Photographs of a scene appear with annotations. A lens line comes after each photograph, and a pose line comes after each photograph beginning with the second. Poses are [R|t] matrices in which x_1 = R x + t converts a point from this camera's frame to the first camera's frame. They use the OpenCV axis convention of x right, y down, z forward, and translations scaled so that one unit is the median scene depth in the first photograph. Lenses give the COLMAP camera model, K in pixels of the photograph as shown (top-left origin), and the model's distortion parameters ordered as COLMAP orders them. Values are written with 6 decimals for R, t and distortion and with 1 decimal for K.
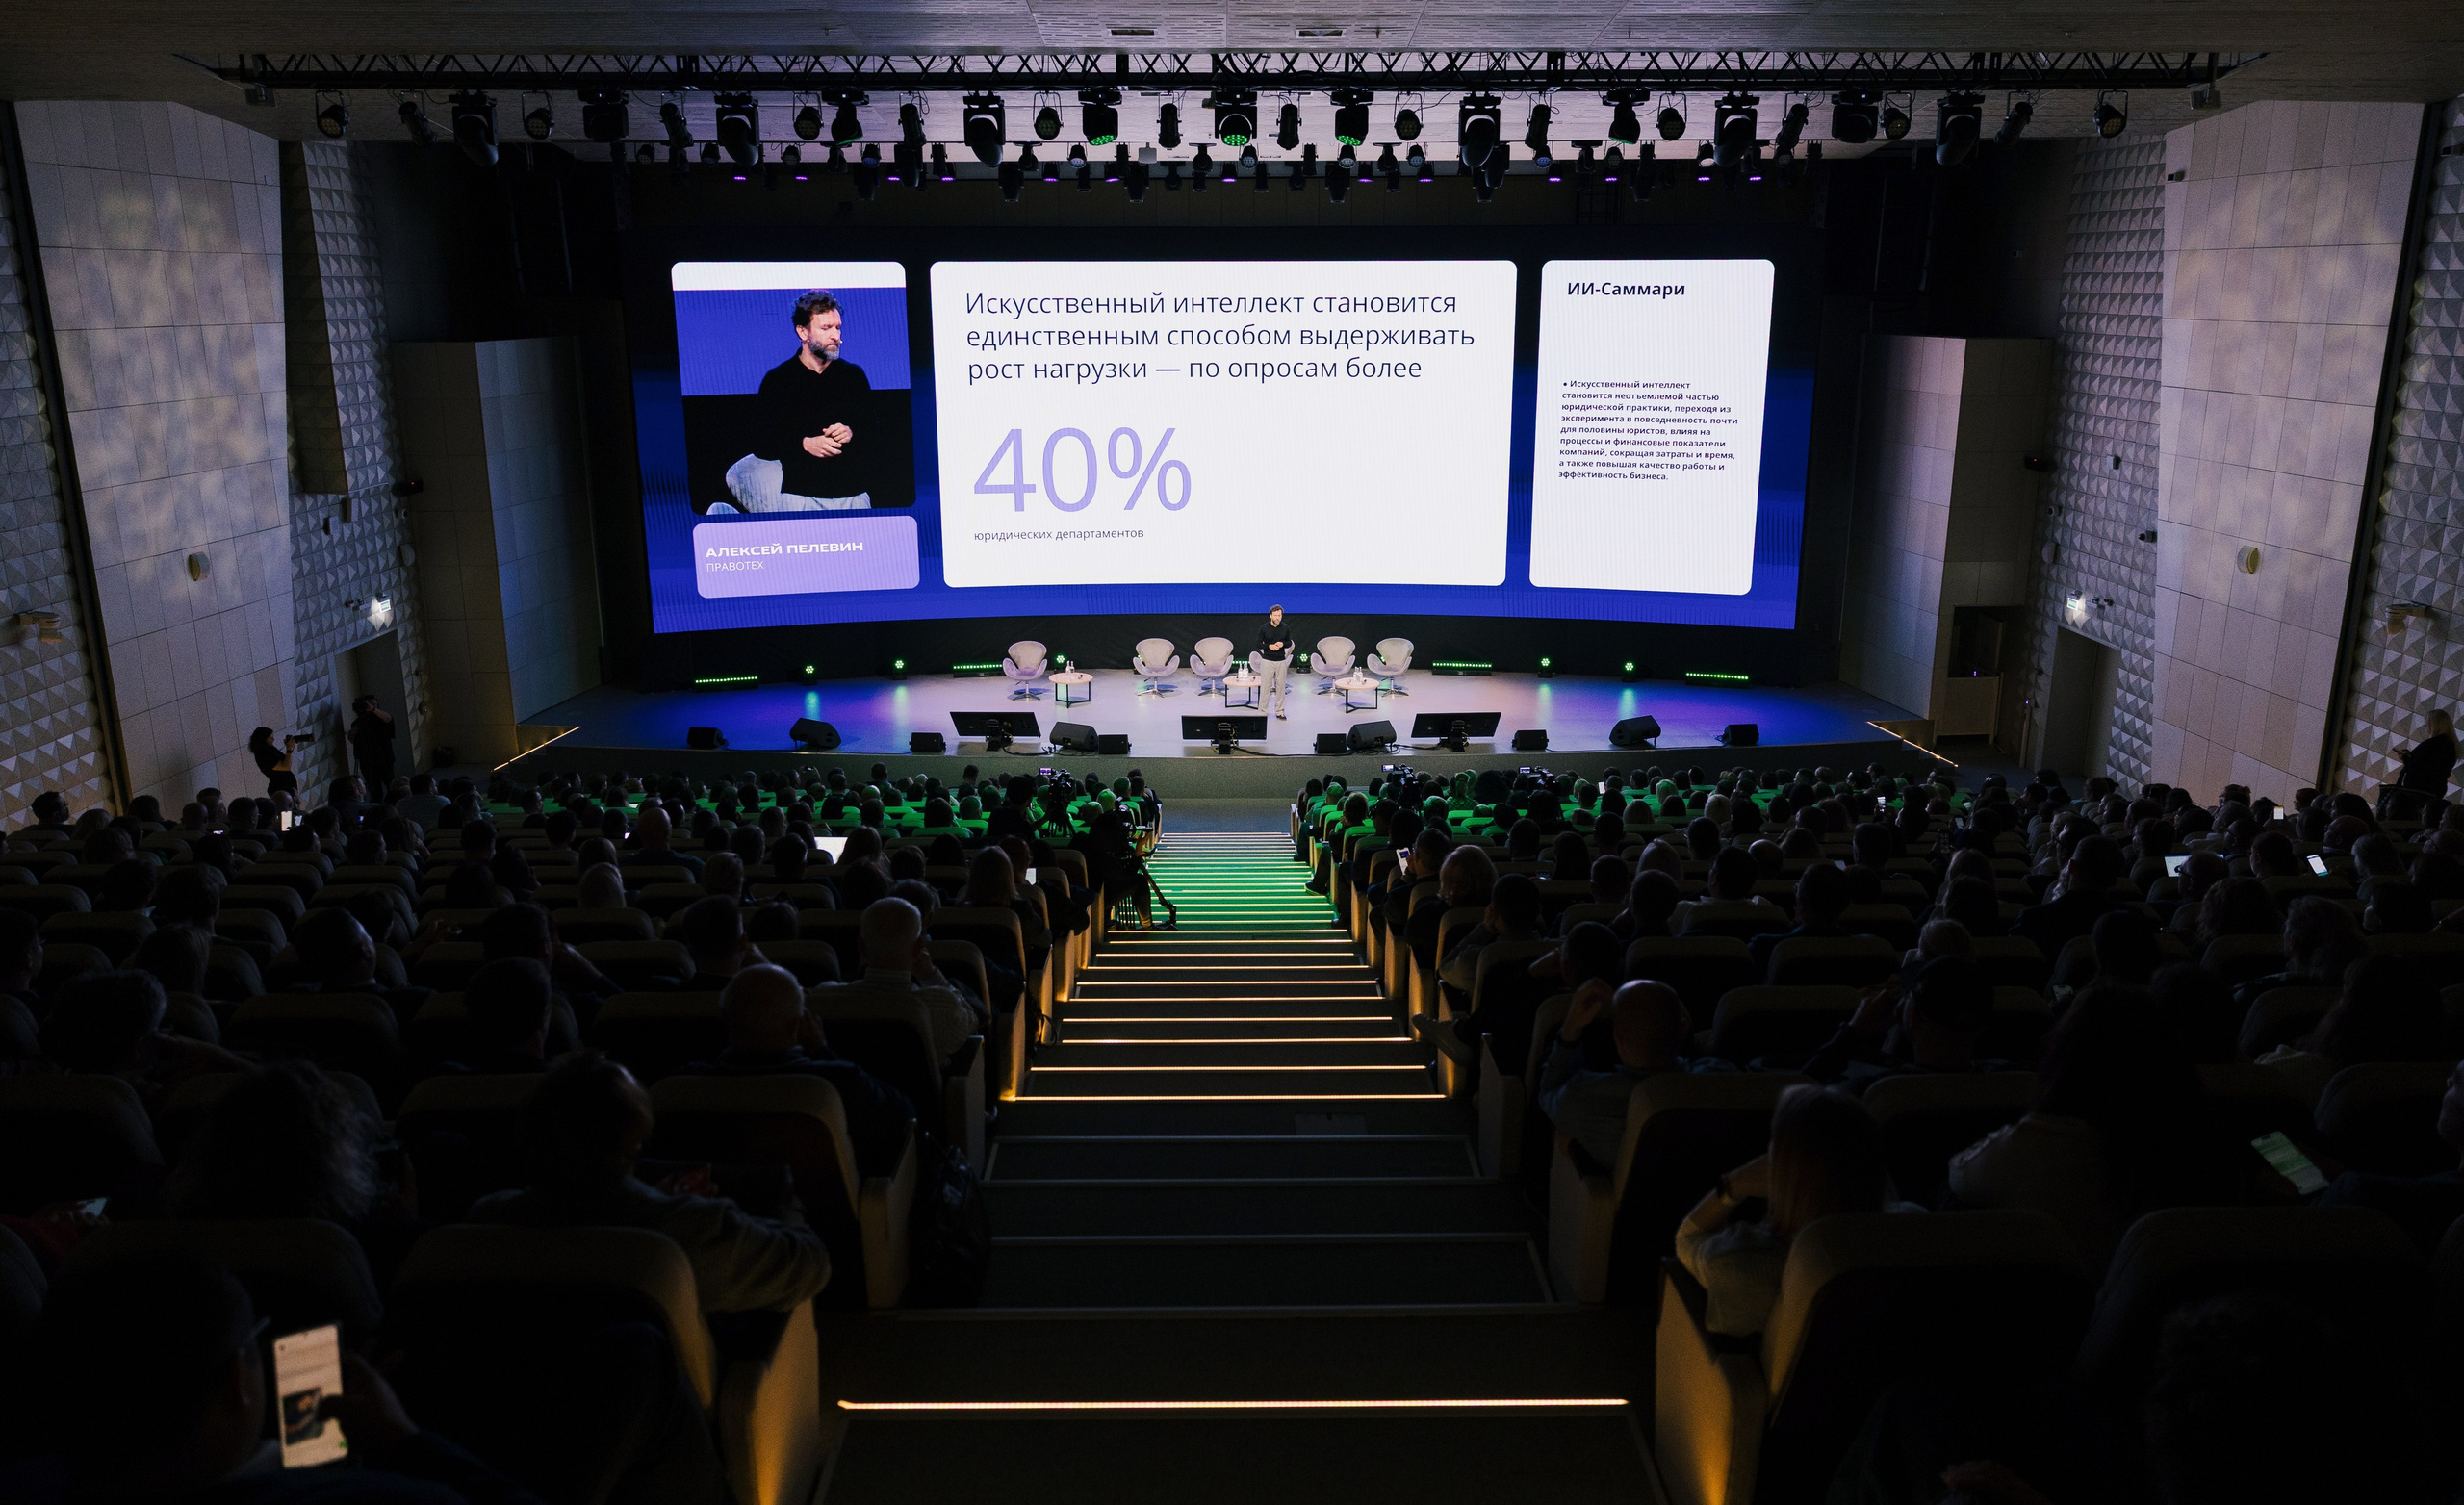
lens RADIAL K [[1650.0, 0, 1231.3], [0, 1650.0, 663.2], [0, 0, 1]] dist [-0.001681, 0.005254]
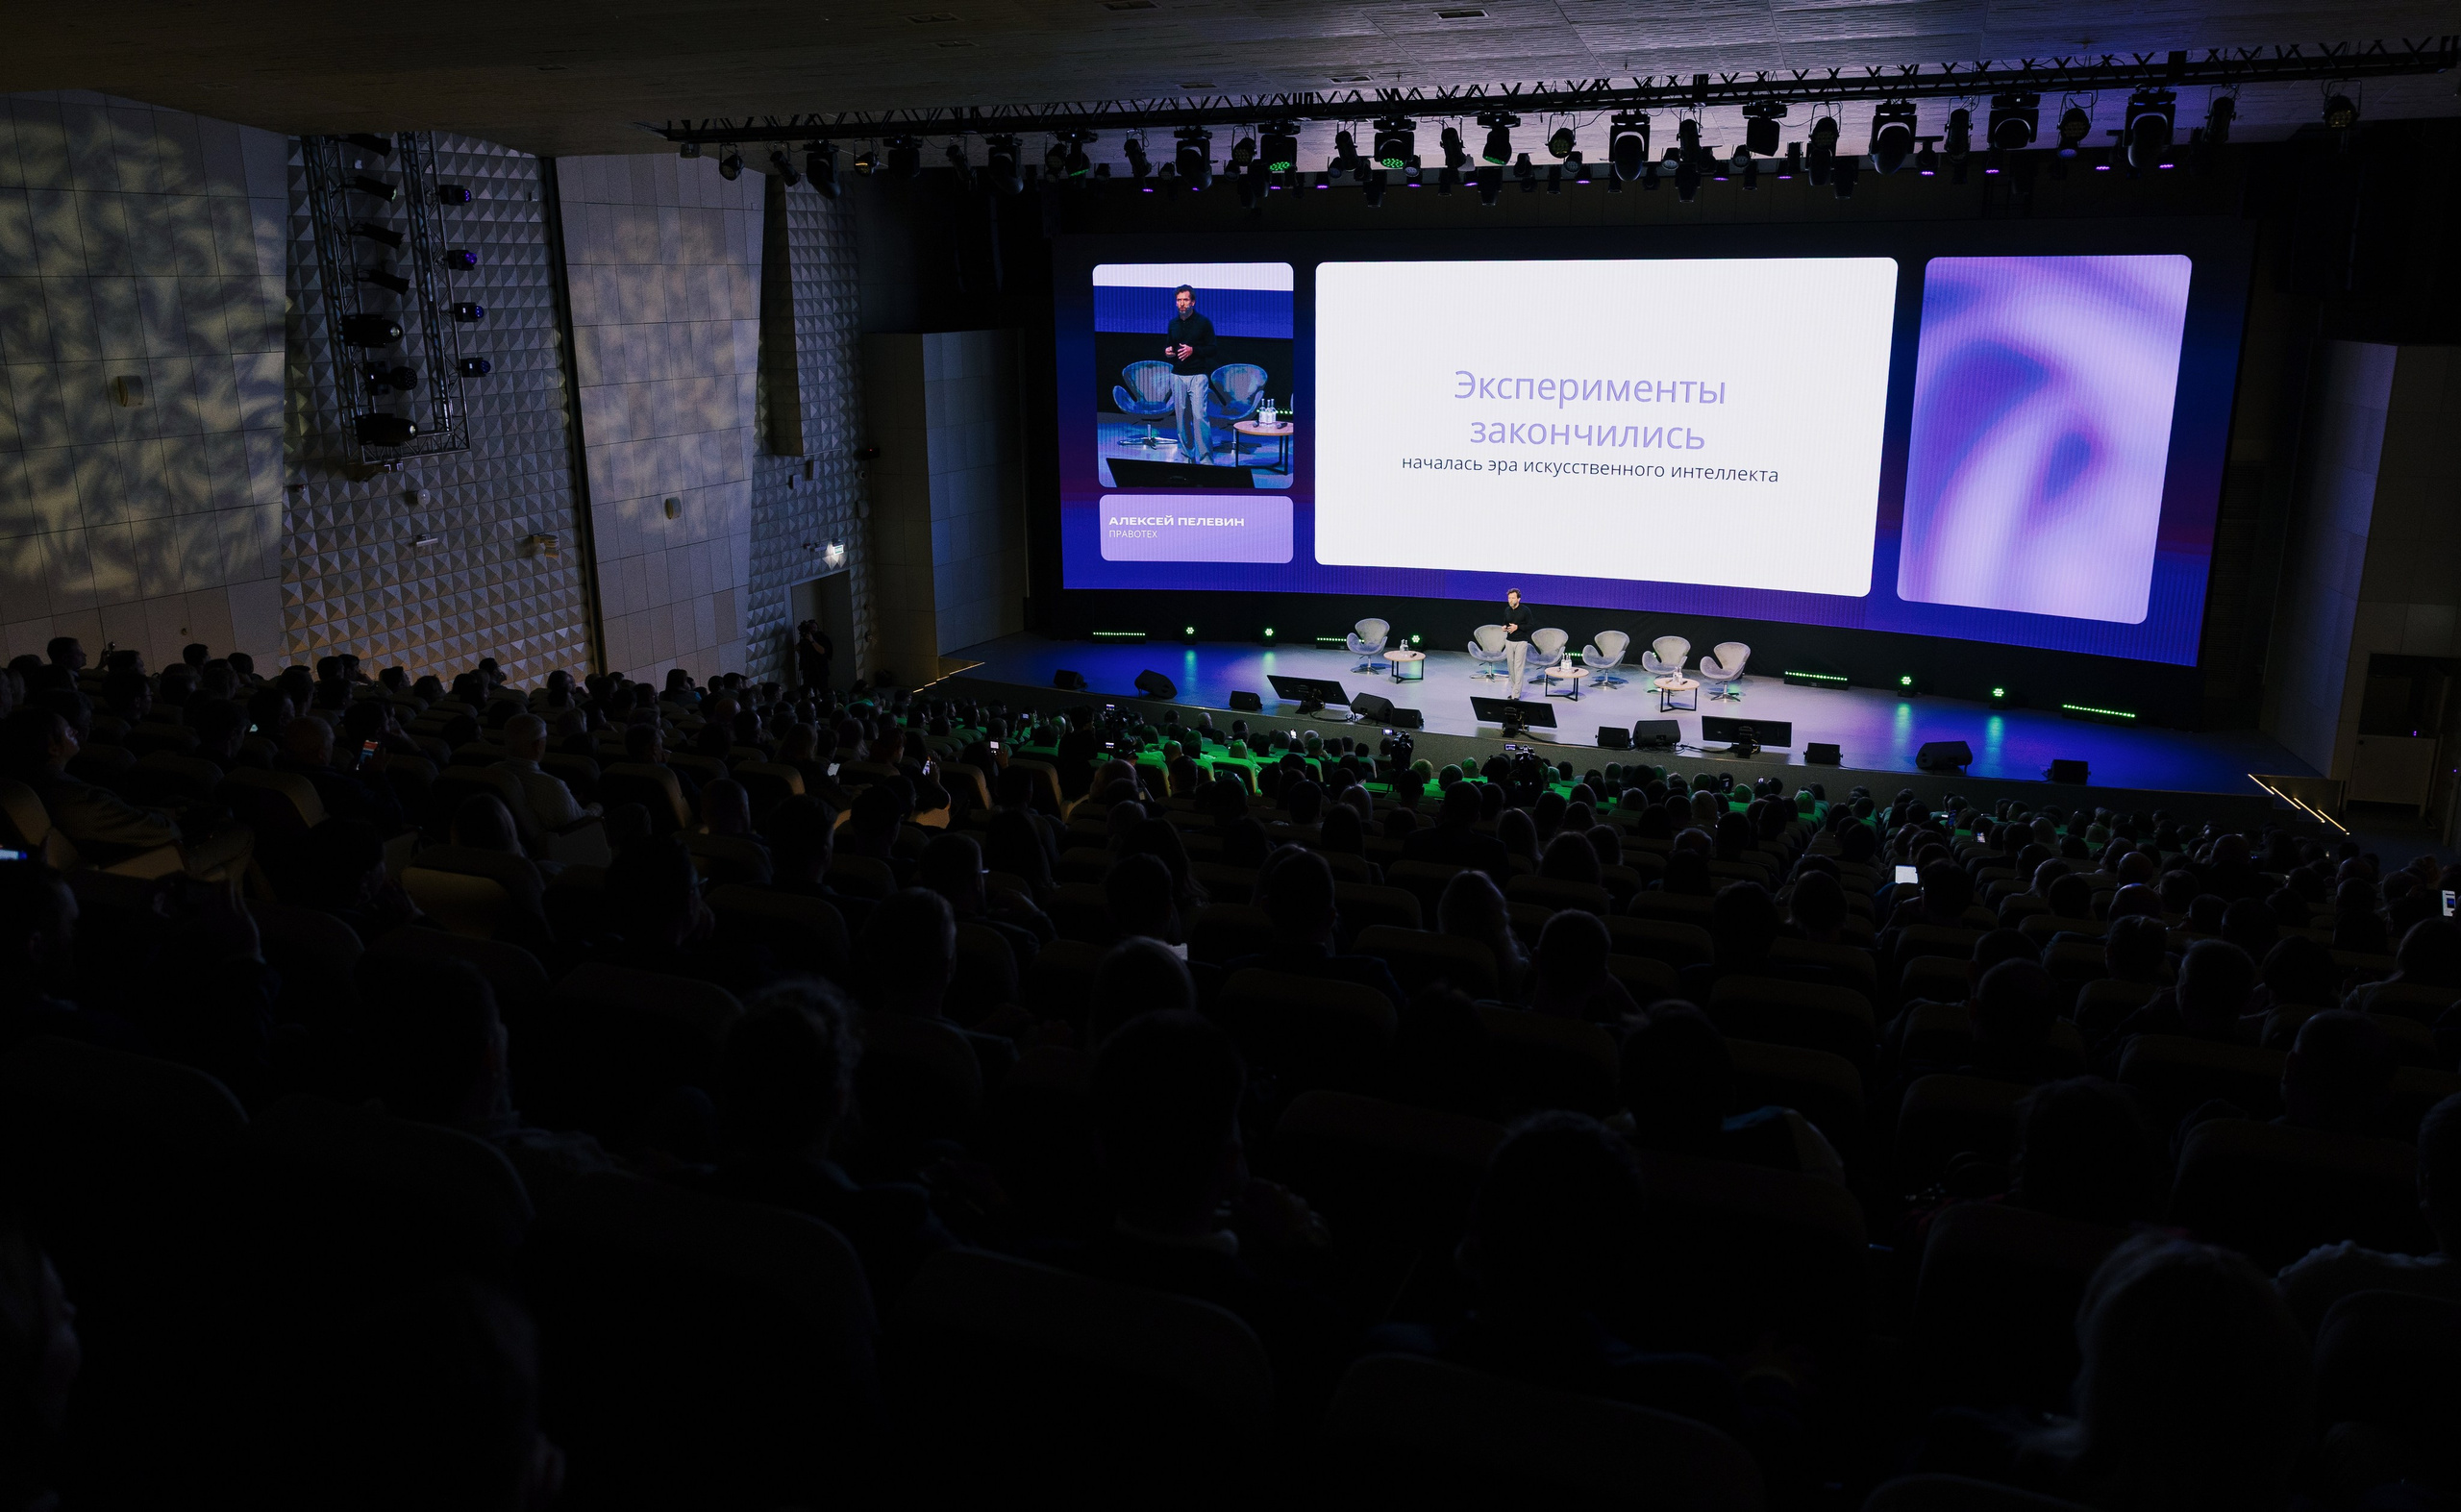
lens RADIAL K [[1688.4, 0, 1215.4], [0, 1688.4, 671.6], [0, 0, 1]] dist [-0.005013, 0.000559]
pose [[0.925224, 0.083097, -0.370210, 0.251075], [-0.079484, 0.996522, 0.025031, 0.002107], [0.371003, 0.006267, 0.928611, -0.065345]]
